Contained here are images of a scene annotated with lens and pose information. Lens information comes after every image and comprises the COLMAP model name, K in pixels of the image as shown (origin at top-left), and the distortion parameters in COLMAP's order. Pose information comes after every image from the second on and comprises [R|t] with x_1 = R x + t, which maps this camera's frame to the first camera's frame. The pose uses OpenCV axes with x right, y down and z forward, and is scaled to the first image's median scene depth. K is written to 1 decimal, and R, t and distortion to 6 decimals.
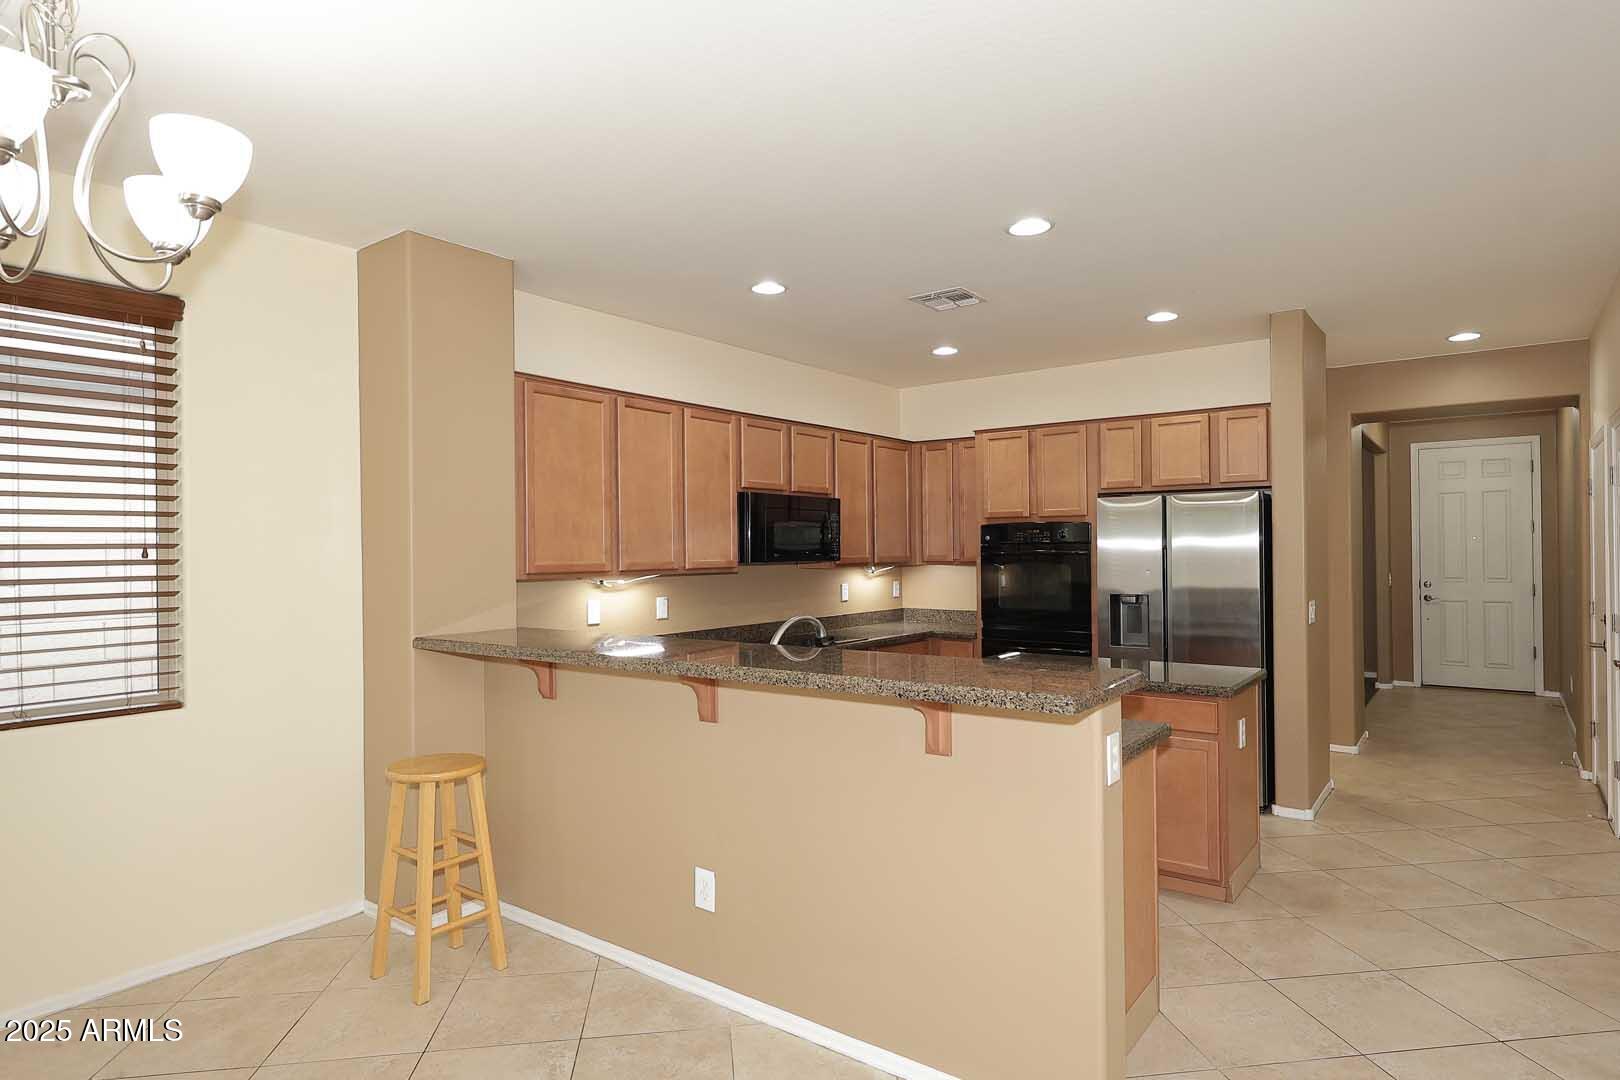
lens RADIAL K [[908.2, 0, 807.8], [0, 908.2, 548.4], [0, 0, 1]] dist [-0.003907, 0.002890]
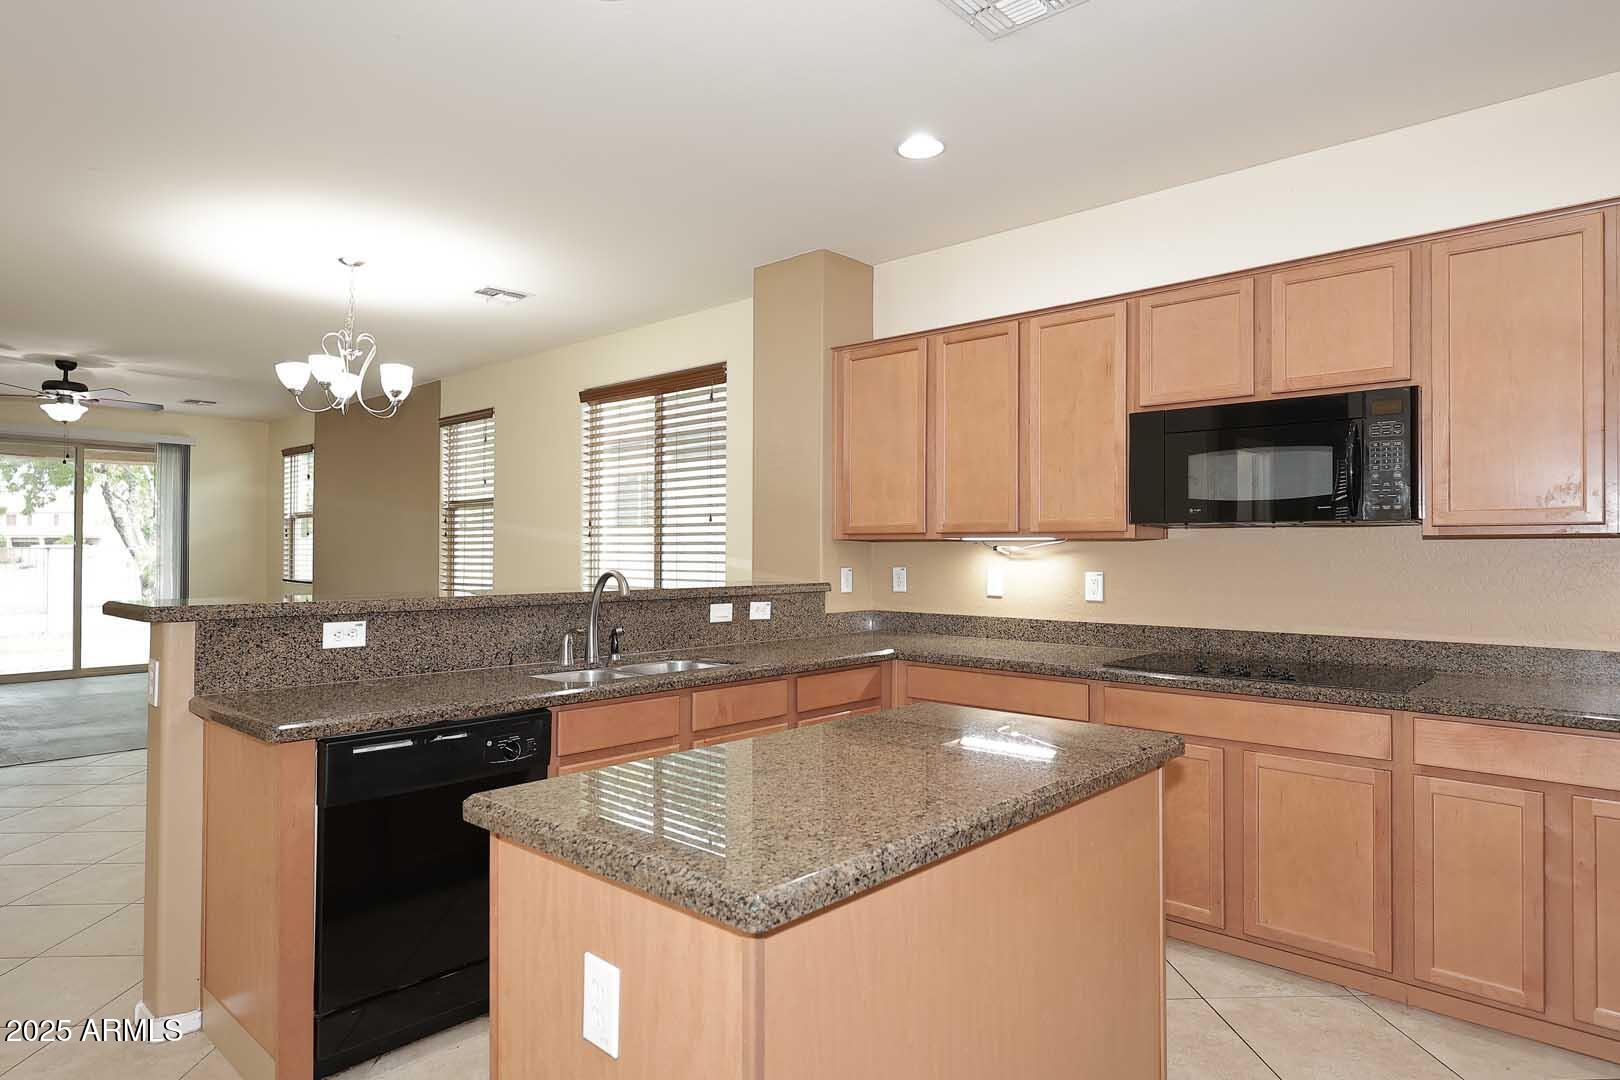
lens RADIAL K [[938.8, 0, 810.9], [0, 938.8, 538.1], [0, 0, 1]] dist [-0.003175, 0.000041]
pose [[-0.095002, 0.001166, -0.995476, 0.550585], [0.003117, 0.999995, 0.000874, 0.022080], [0.995472, -0.003020, -0.095005, 0.745198]]
